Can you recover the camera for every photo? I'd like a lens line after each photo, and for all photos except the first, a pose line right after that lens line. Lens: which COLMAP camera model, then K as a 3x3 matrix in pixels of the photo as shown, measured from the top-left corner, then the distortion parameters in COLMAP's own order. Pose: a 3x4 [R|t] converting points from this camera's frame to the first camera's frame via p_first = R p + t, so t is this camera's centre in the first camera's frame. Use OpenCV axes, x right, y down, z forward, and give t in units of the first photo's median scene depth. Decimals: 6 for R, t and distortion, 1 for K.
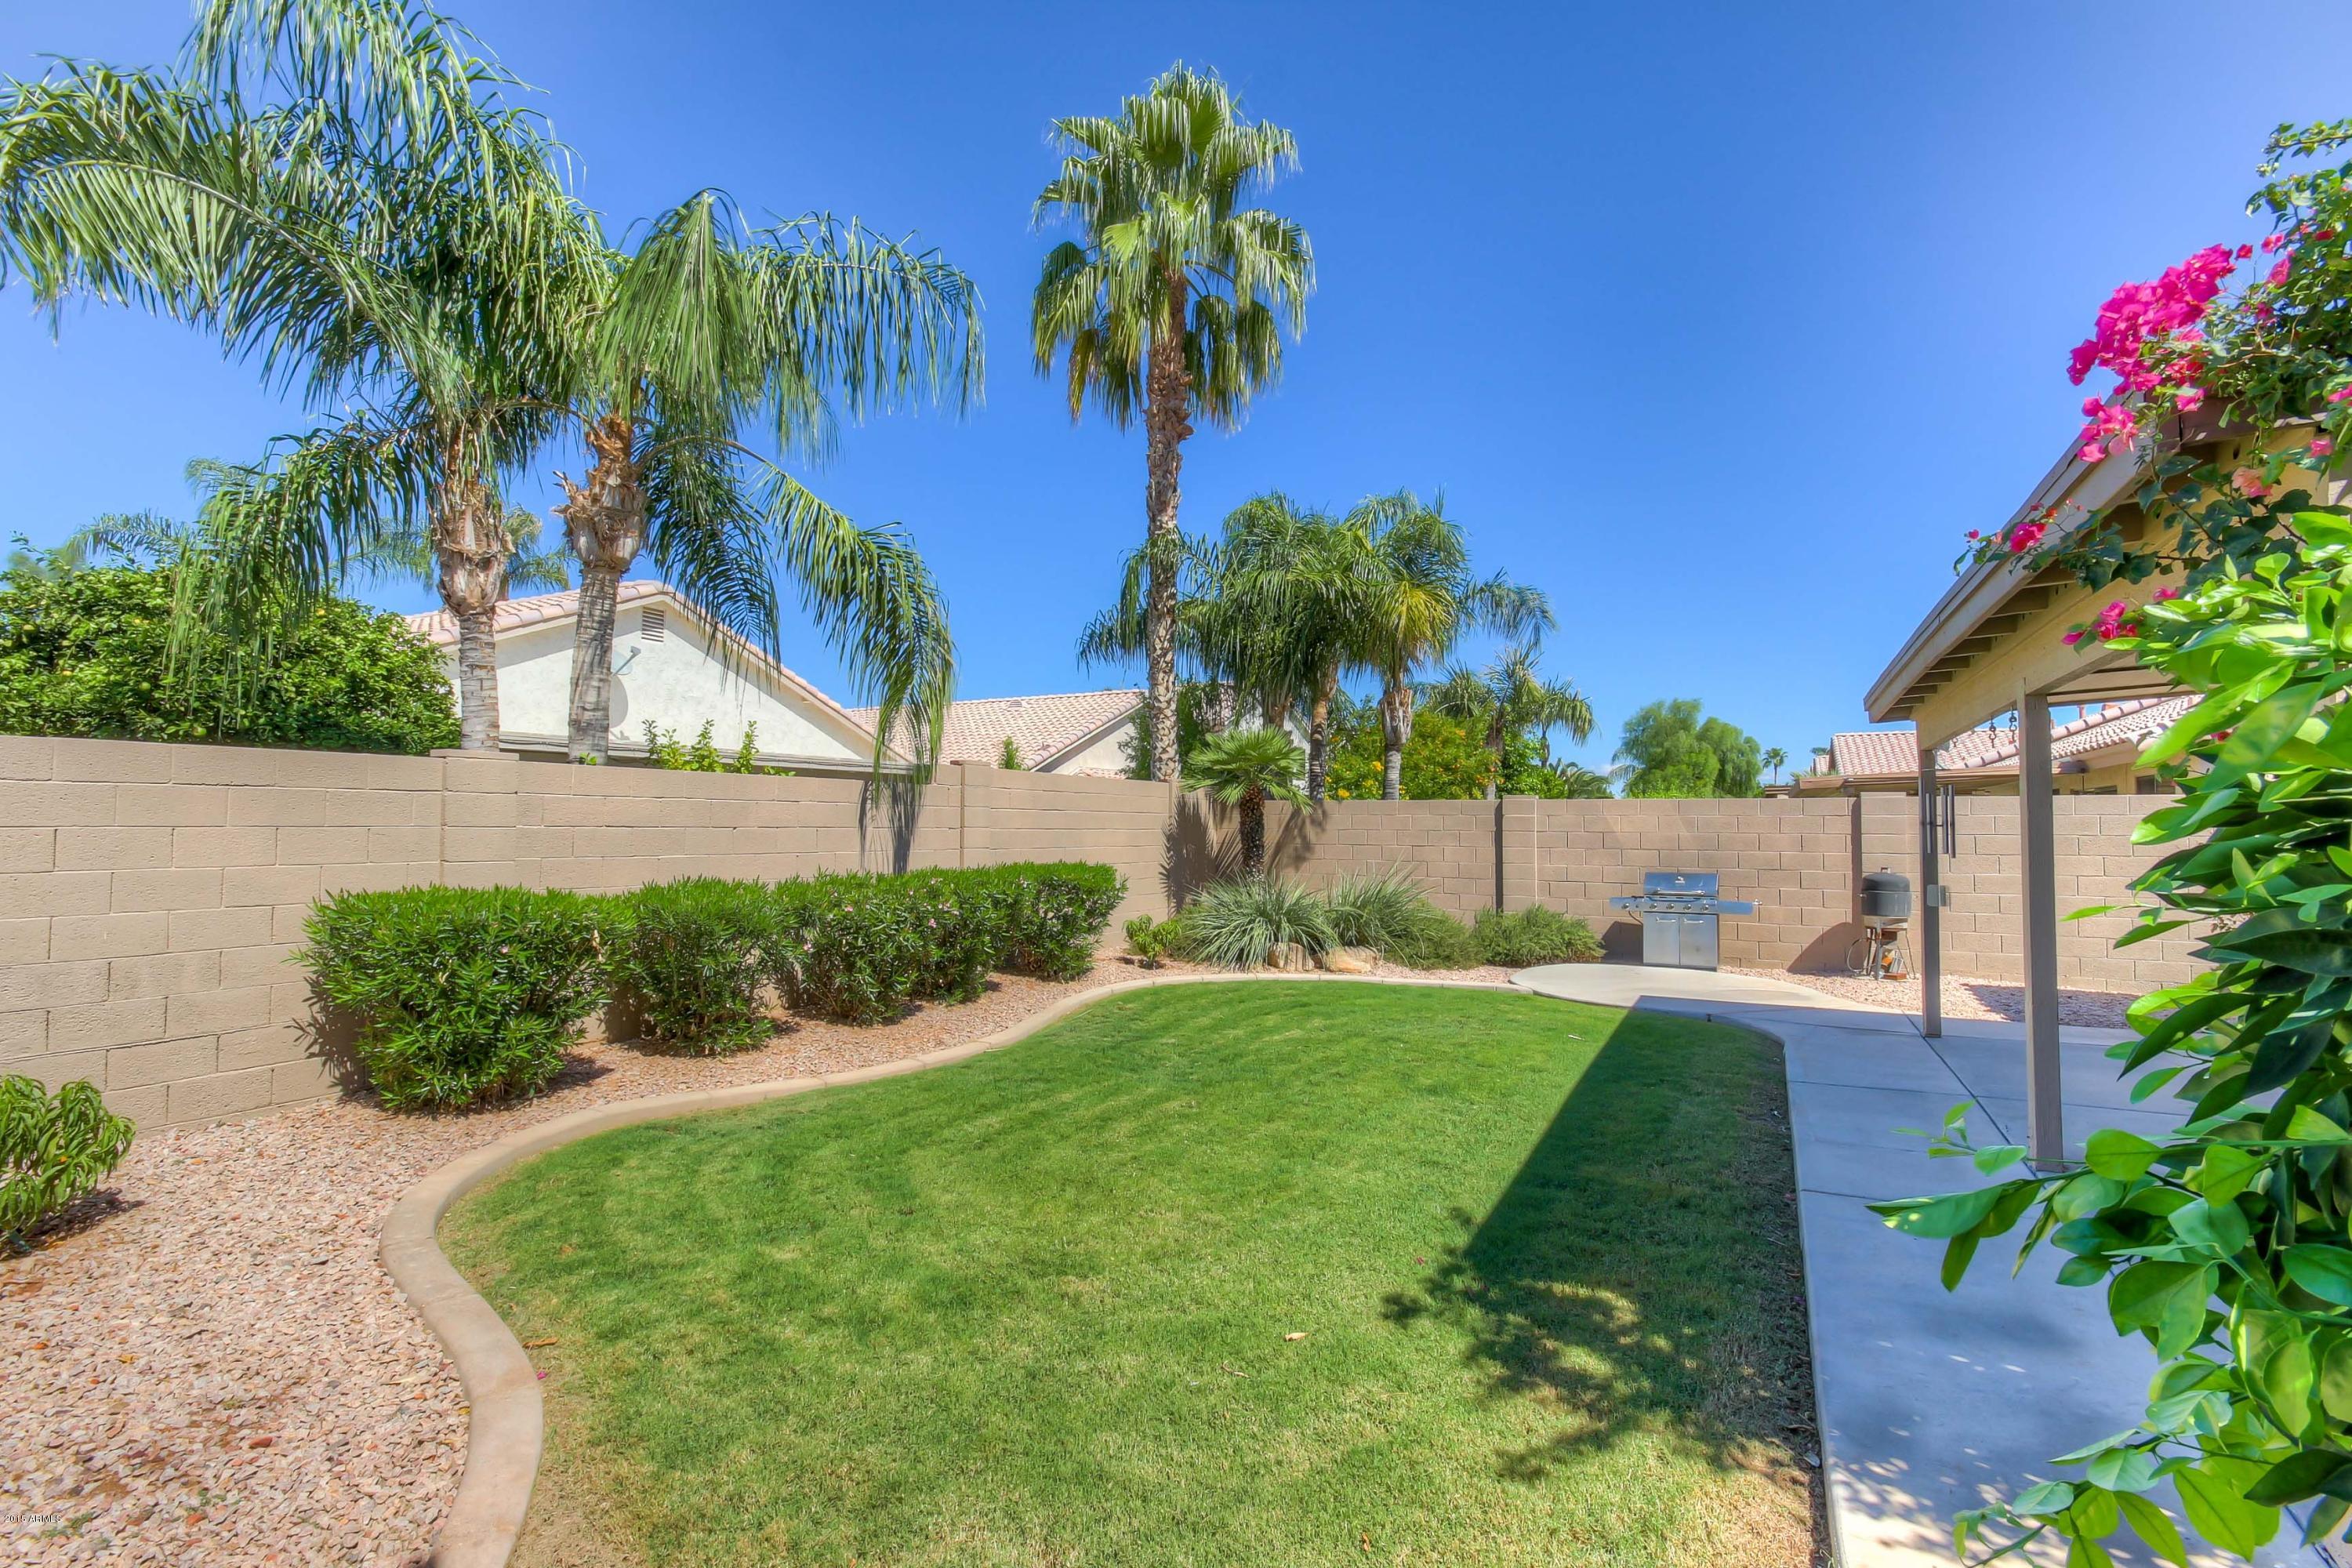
lens RADIAL K [[1079.9, 0, 1172.5], [0, 1079.9, 796.7], [0, 0, 1]] dist [0.014252, -0.001556]
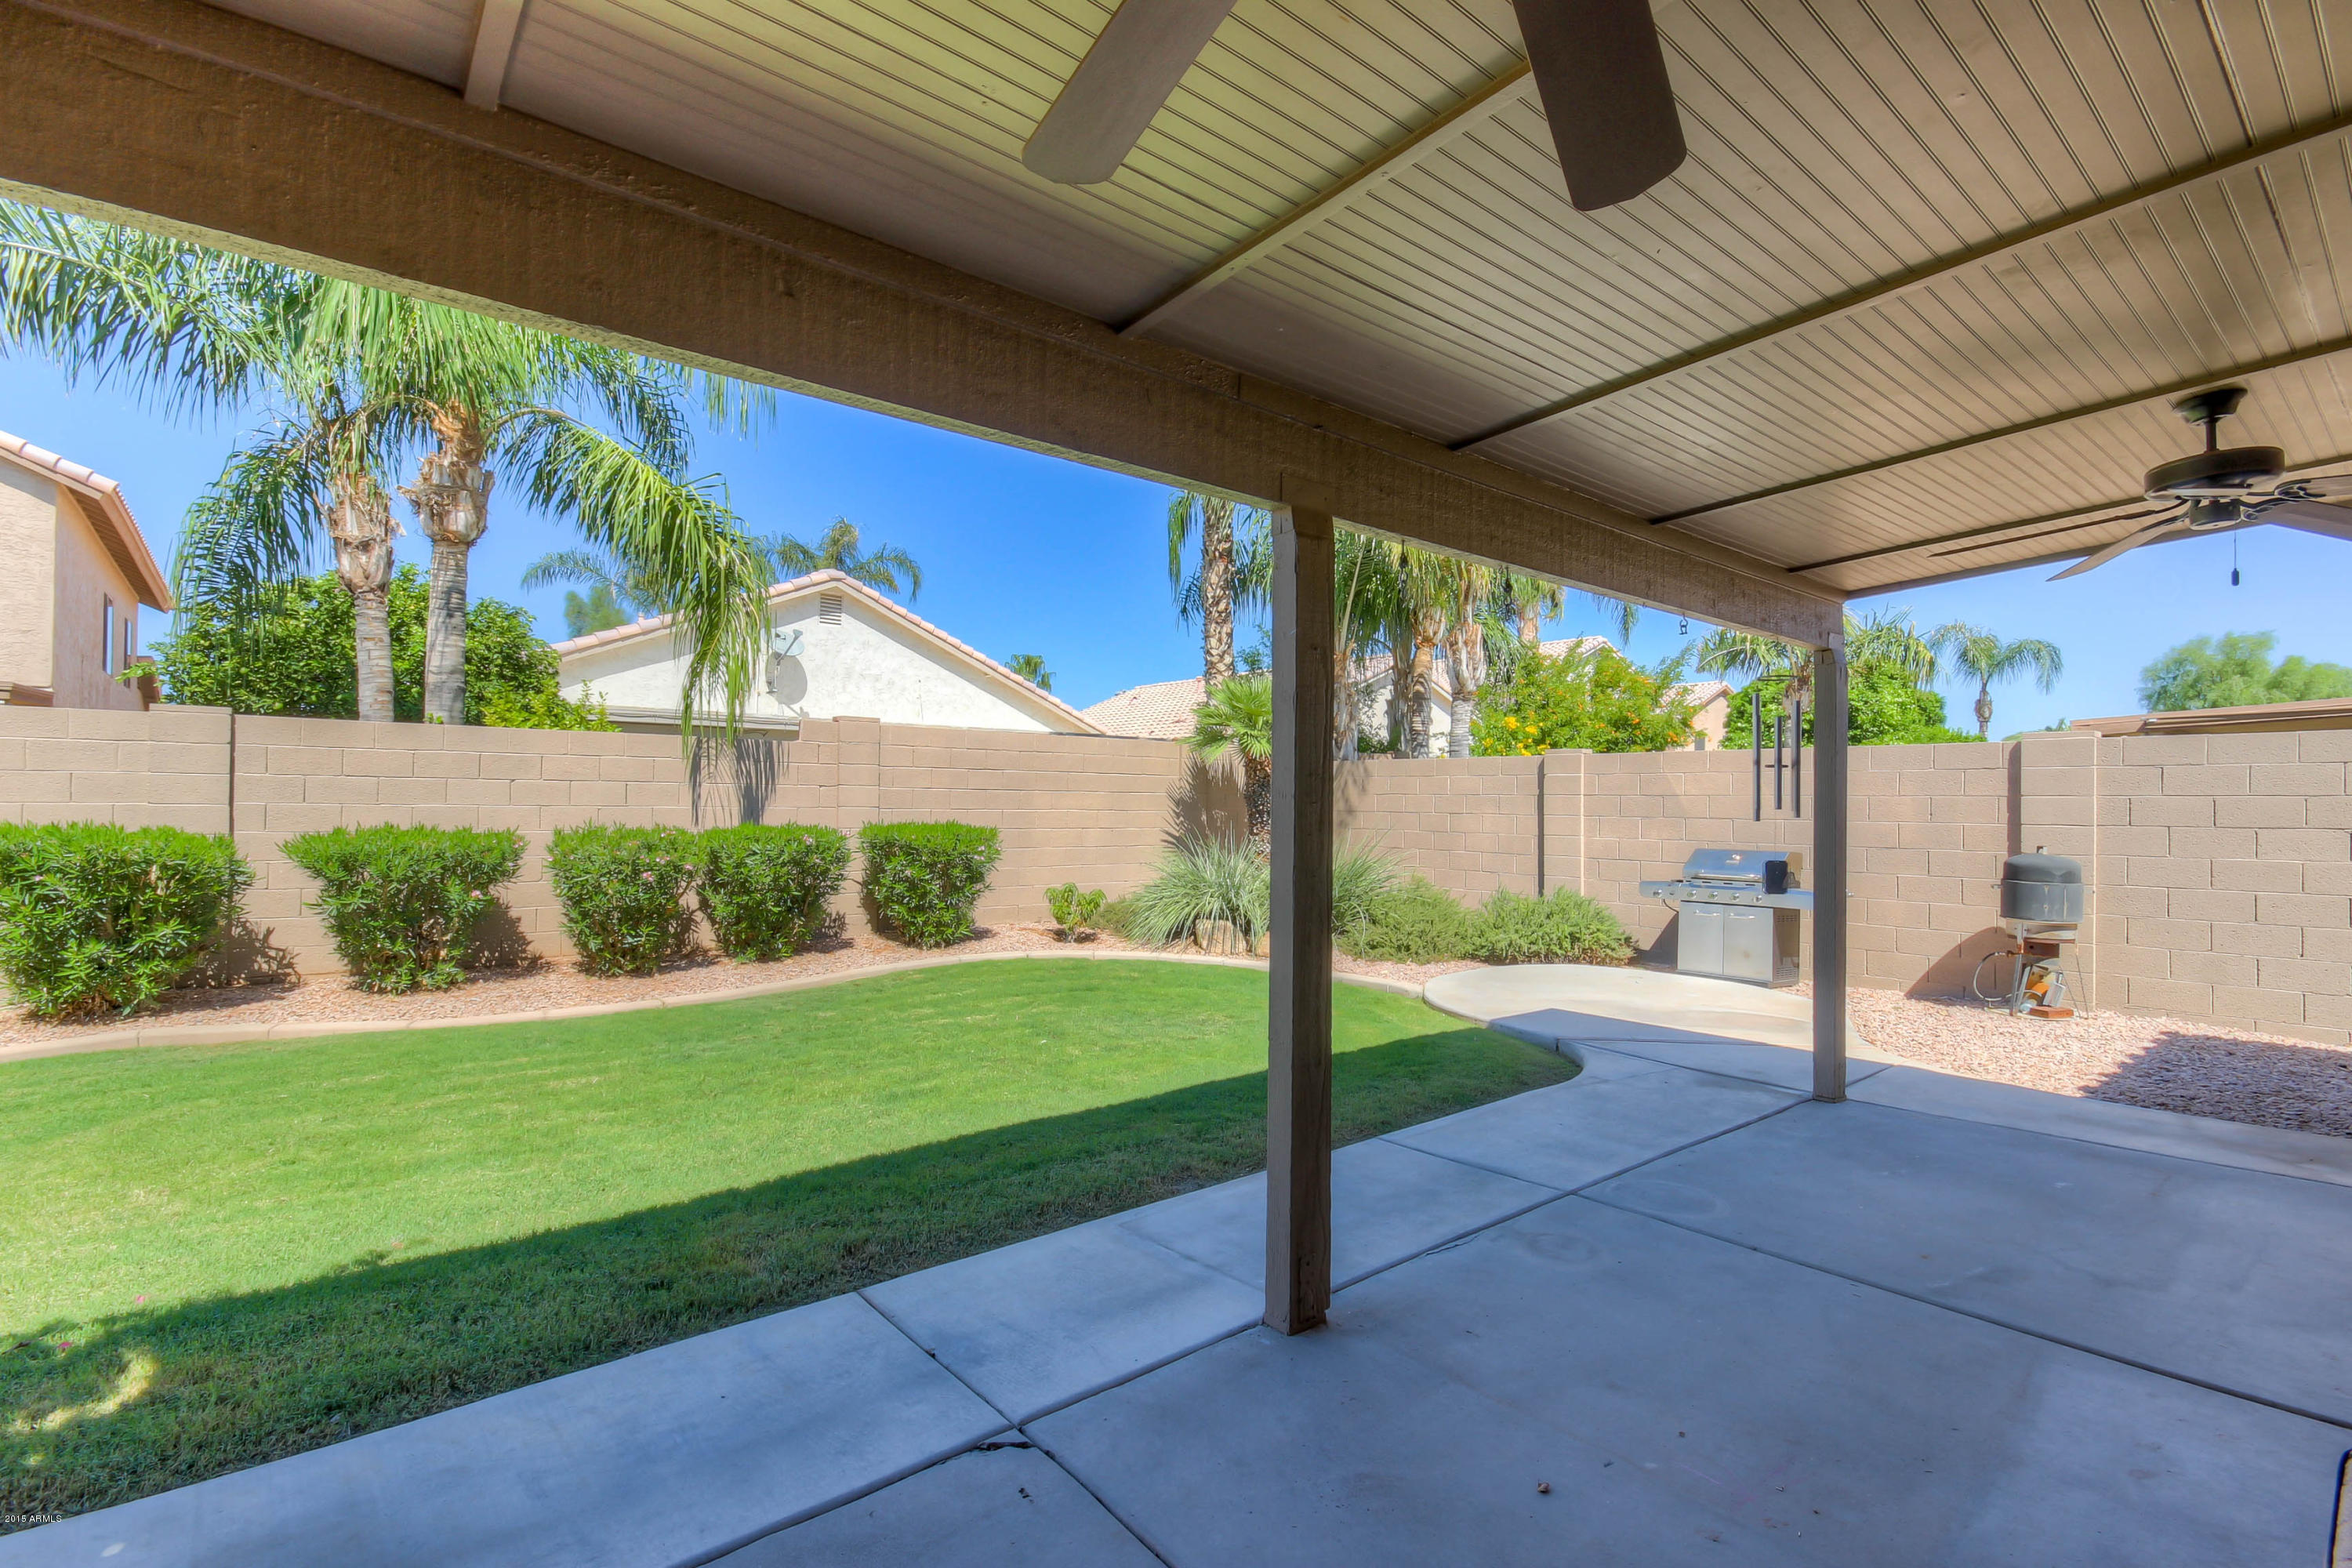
lens RADIAL K [[1079.9, 0, 1169.2], [0, 1079.9, 790.7], [0, 0, 1]] dist [0.014252, -0.001556]
pose [[0.925720, 0.000036, -0.378211, 0.421205], [0.005055, 0.999909, 0.012469, 0.021391], [0.378177, -0.013455, 0.925636, 0.195971]]
